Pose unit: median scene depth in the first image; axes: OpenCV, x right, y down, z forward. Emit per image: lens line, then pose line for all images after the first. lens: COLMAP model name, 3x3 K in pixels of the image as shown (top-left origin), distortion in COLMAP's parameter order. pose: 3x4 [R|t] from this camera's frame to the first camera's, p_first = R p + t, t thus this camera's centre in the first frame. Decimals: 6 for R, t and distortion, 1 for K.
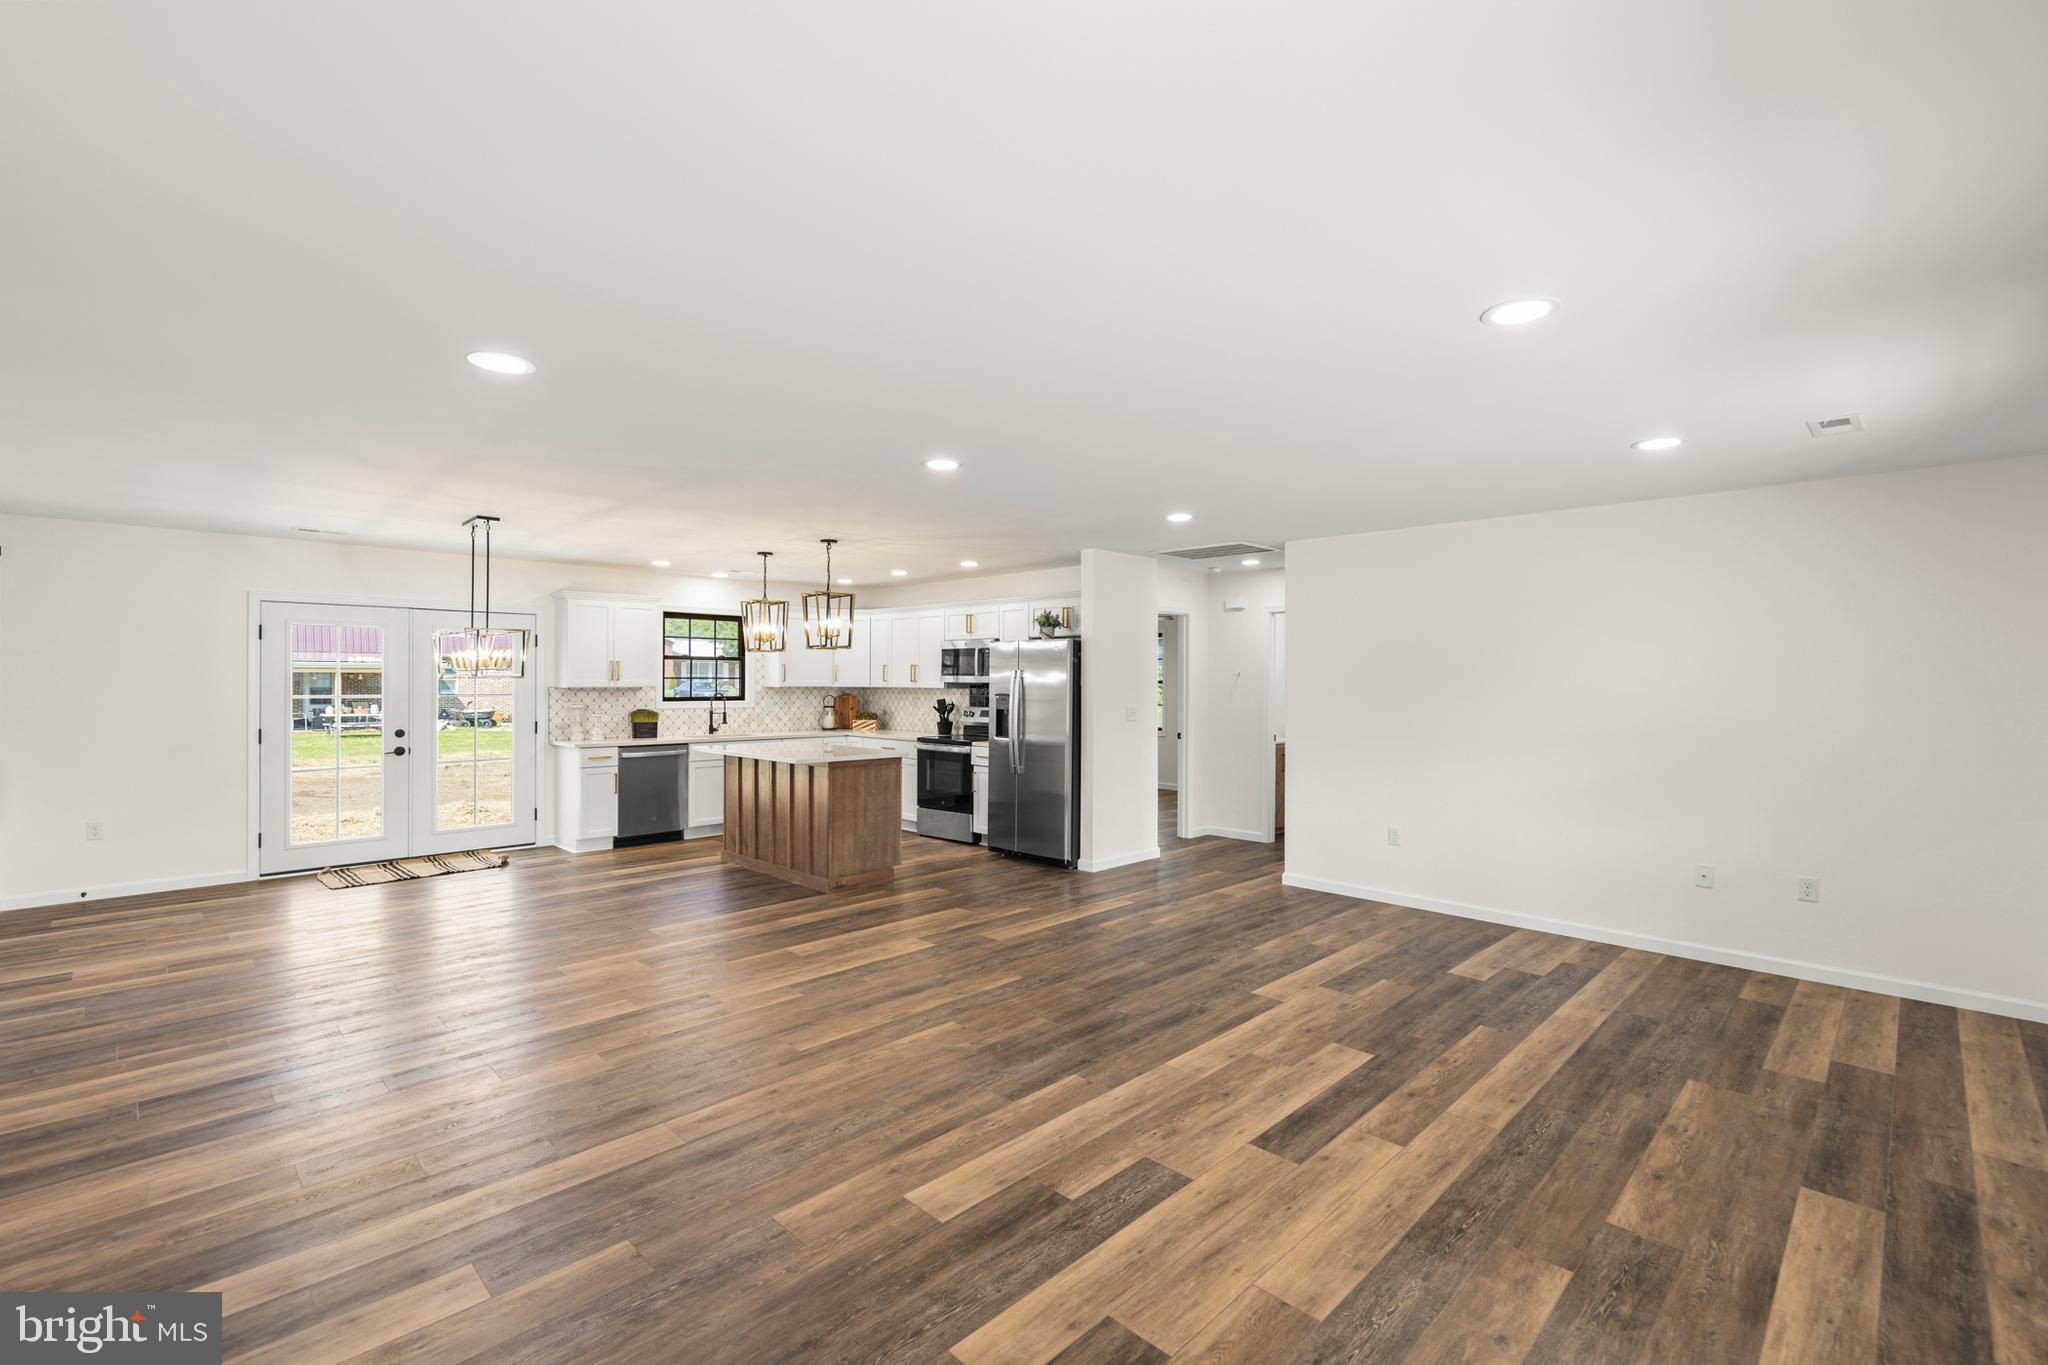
lens RADIAL K [[897.0, 0, 1021.1], [0, 897.0, 676.7], [0, 0, 1]] dist [0.003604, 0.000158]
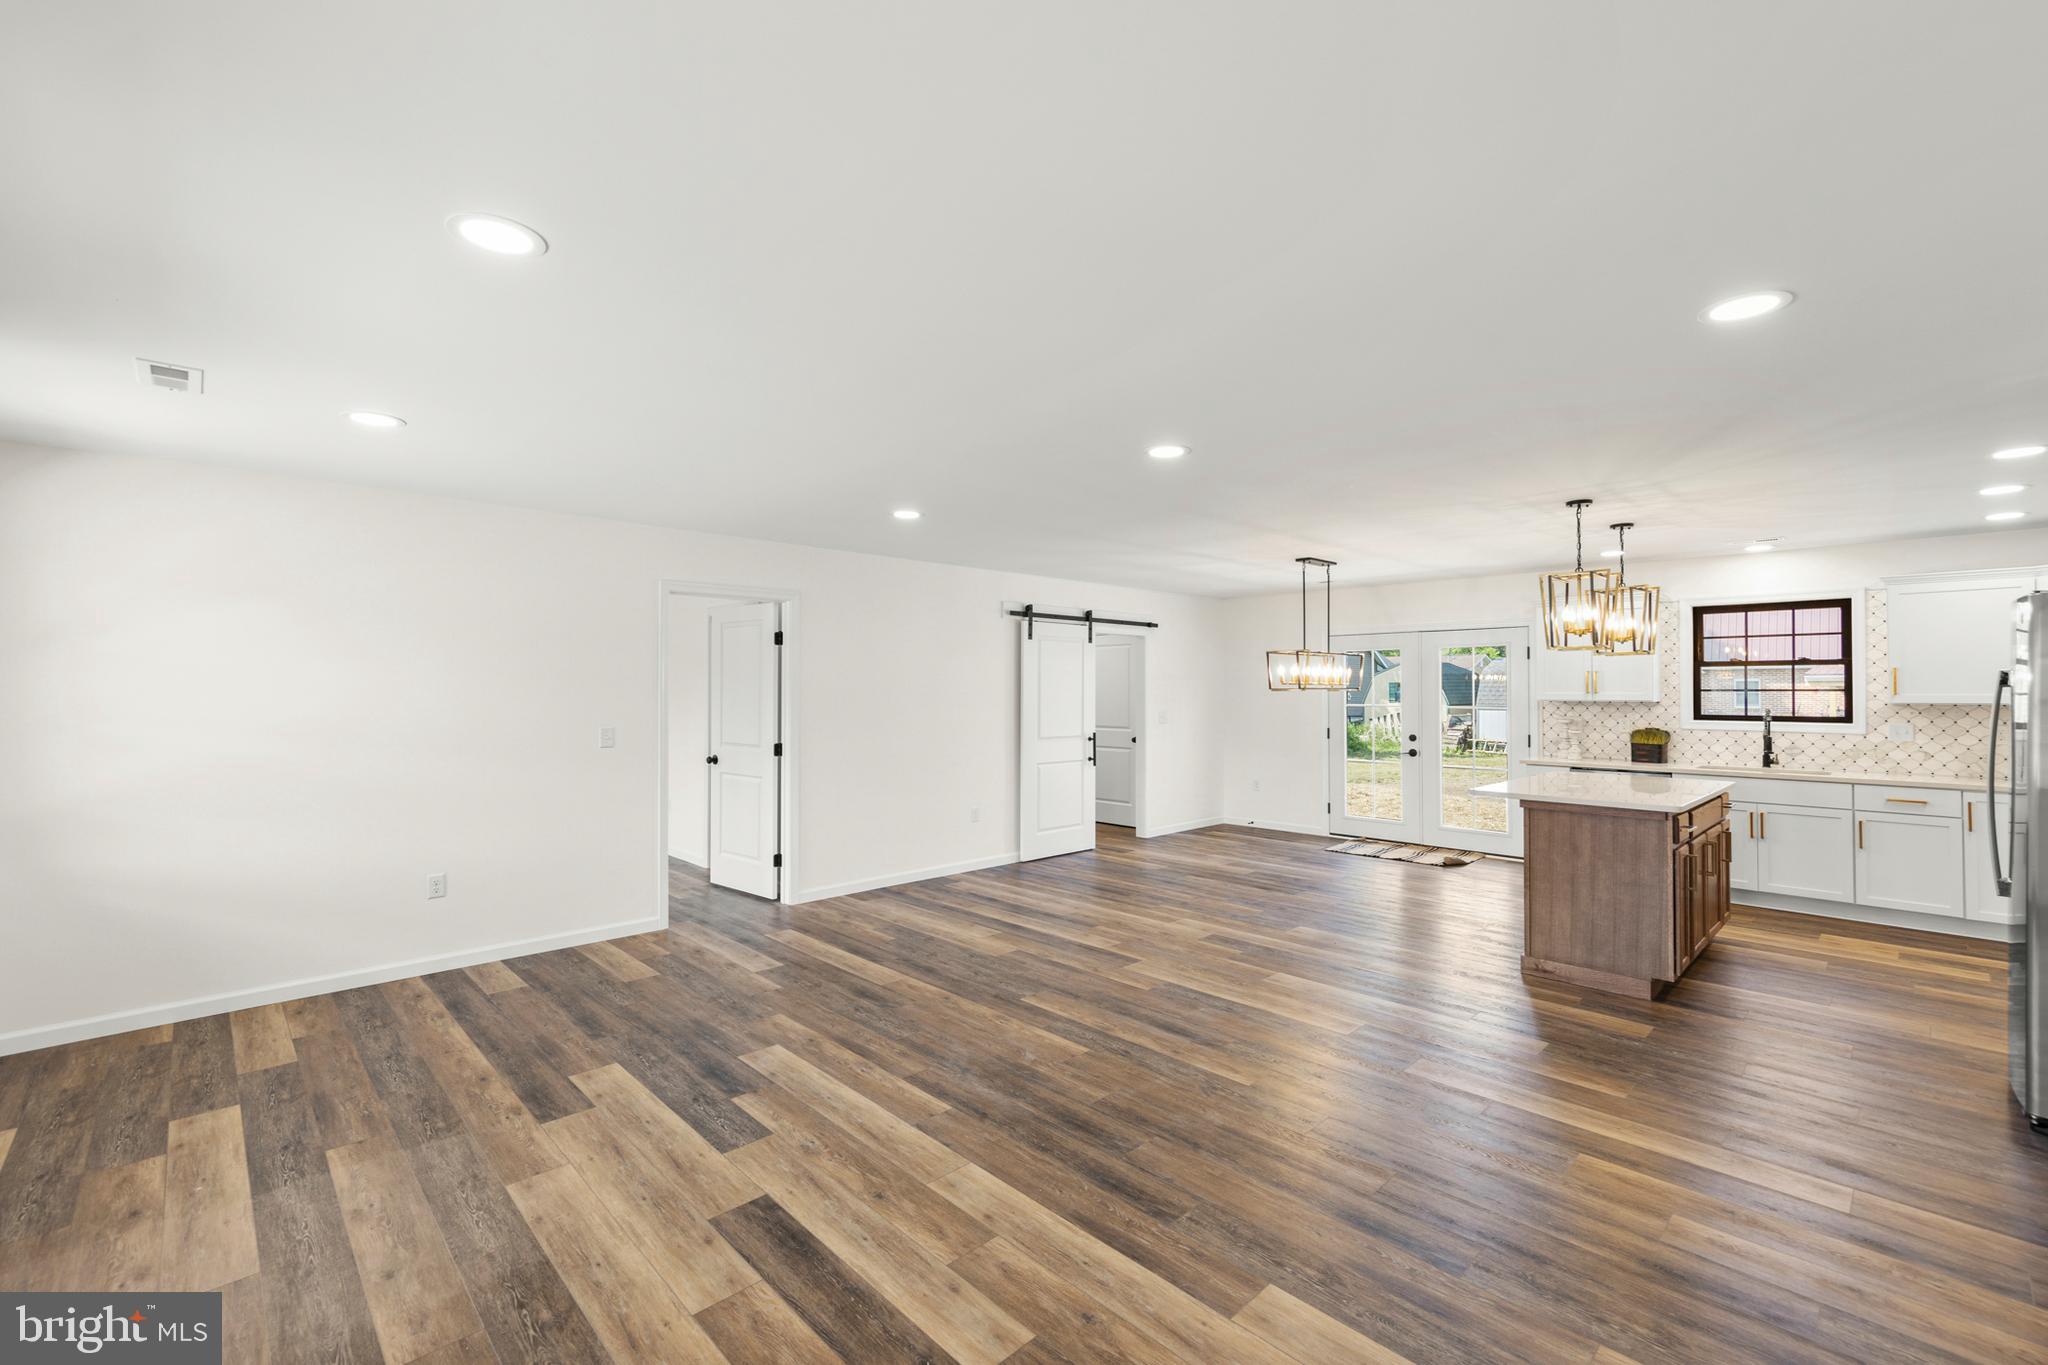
lens RADIAL K [[852.4, 0, 1023.5], [0, 852.4, 682.1], [0, 0, 1]] dist [0.004029, -0.000056]
pose [[-0.014254, -0.013238, -0.999811, 0.495298], [0.003006, 0.999907, -0.013282, 0.003063], [0.999894, -0.003195, -0.014213, 0.559191]]
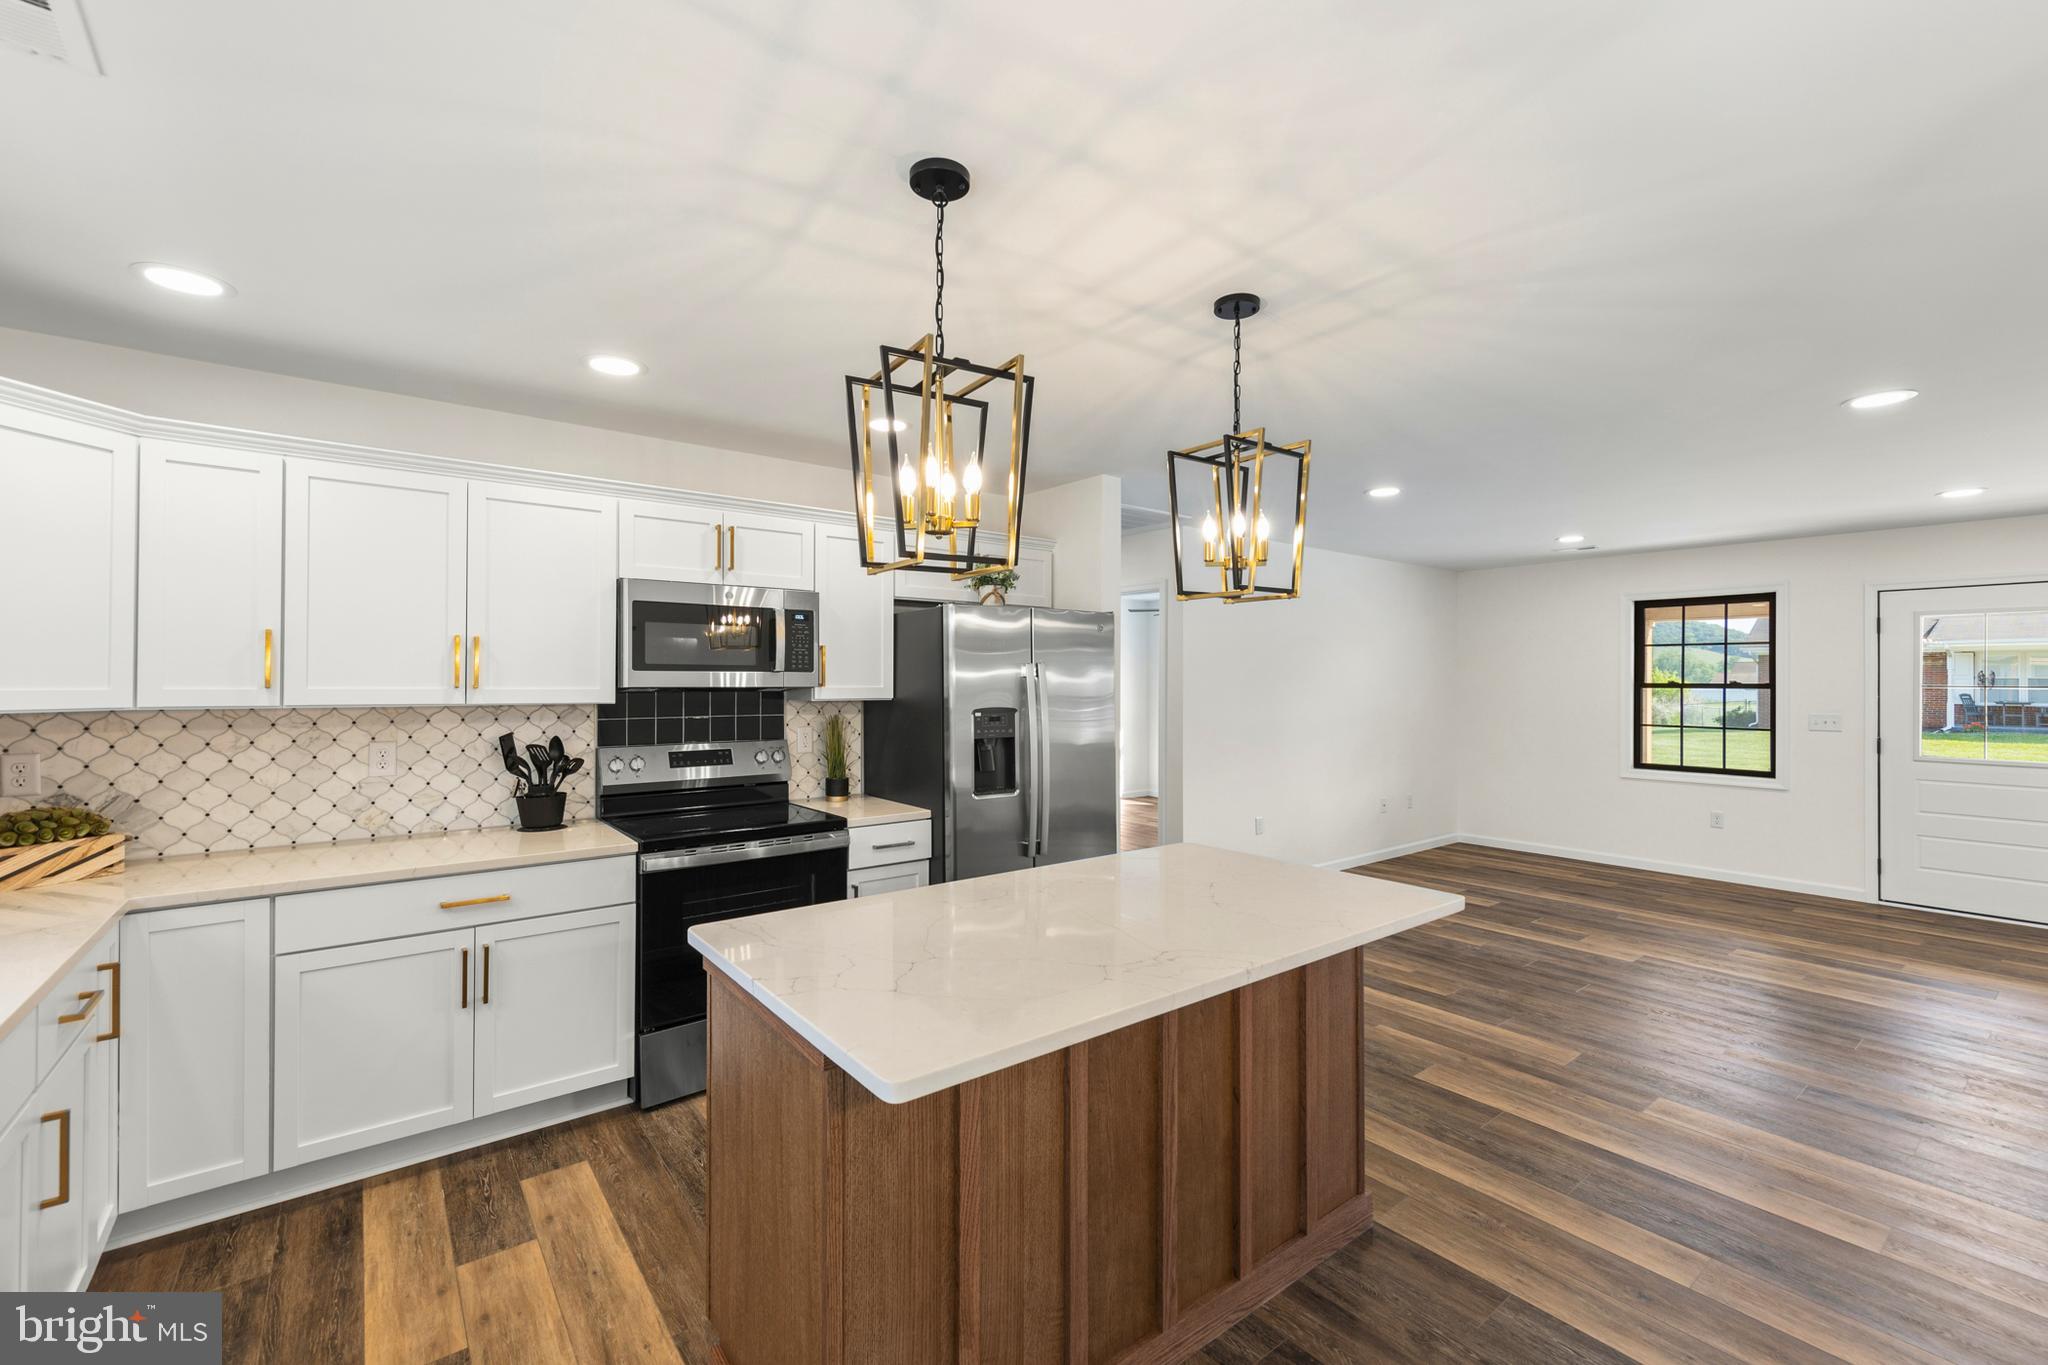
lens RADIAL K [[865.0, 0, 1030.6], [0, 865.0, 673.9], [0, 0, 1]] dist [0.003559, 0.000509]
pose [[0.110223, 0.003662, 0.993900, -0.582275], [-0.004123, 0.999986, -0.003228, 0.001006], [-0.993898, -0.003742, 0.110237, 1.056038]]
